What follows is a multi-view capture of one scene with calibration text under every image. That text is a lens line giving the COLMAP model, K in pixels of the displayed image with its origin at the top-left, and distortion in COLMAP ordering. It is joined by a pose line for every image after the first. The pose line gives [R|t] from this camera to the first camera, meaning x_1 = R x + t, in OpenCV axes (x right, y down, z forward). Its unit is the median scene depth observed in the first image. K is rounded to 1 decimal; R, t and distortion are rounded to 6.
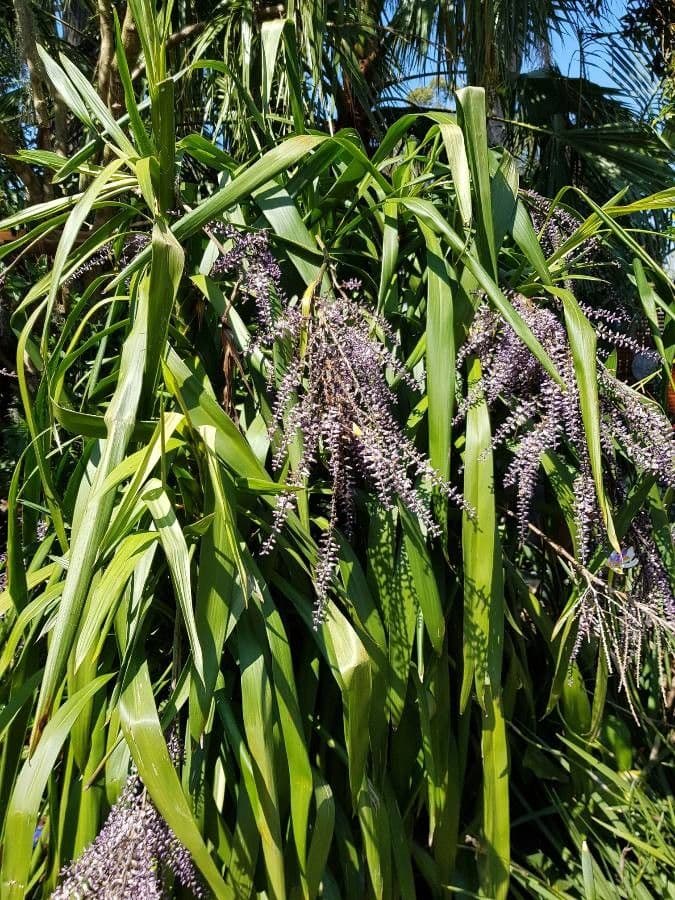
lens RADIAL K [[654.5, 0, 337.5], [0, 654.5, 450.0], [0, 0, 1]] dist [-0.002923, -0.000709]
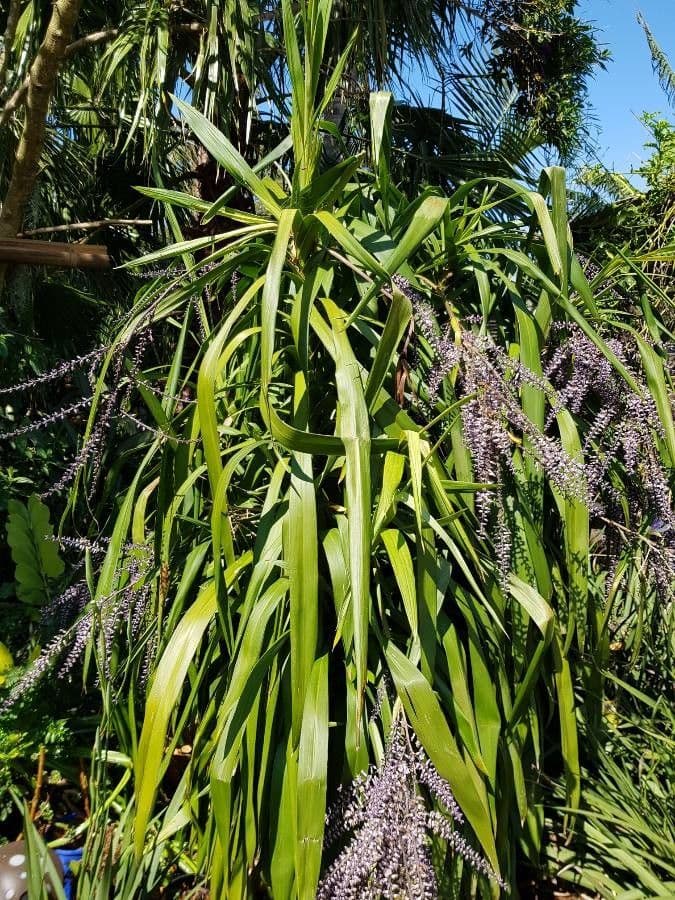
lens RADIAL K [[654.5, 0, 337.5], [0, 654.5, 450.0], [0, 0, 1]] dist [-0.002923, -0.000709]
pose [[0.955372, -0.070866, 0.286779, -0.555167], [0.069133, 0.997476, 0.016178, -0.040243], [-0.287202, 0.004370, 0.957860, -0.100616]]
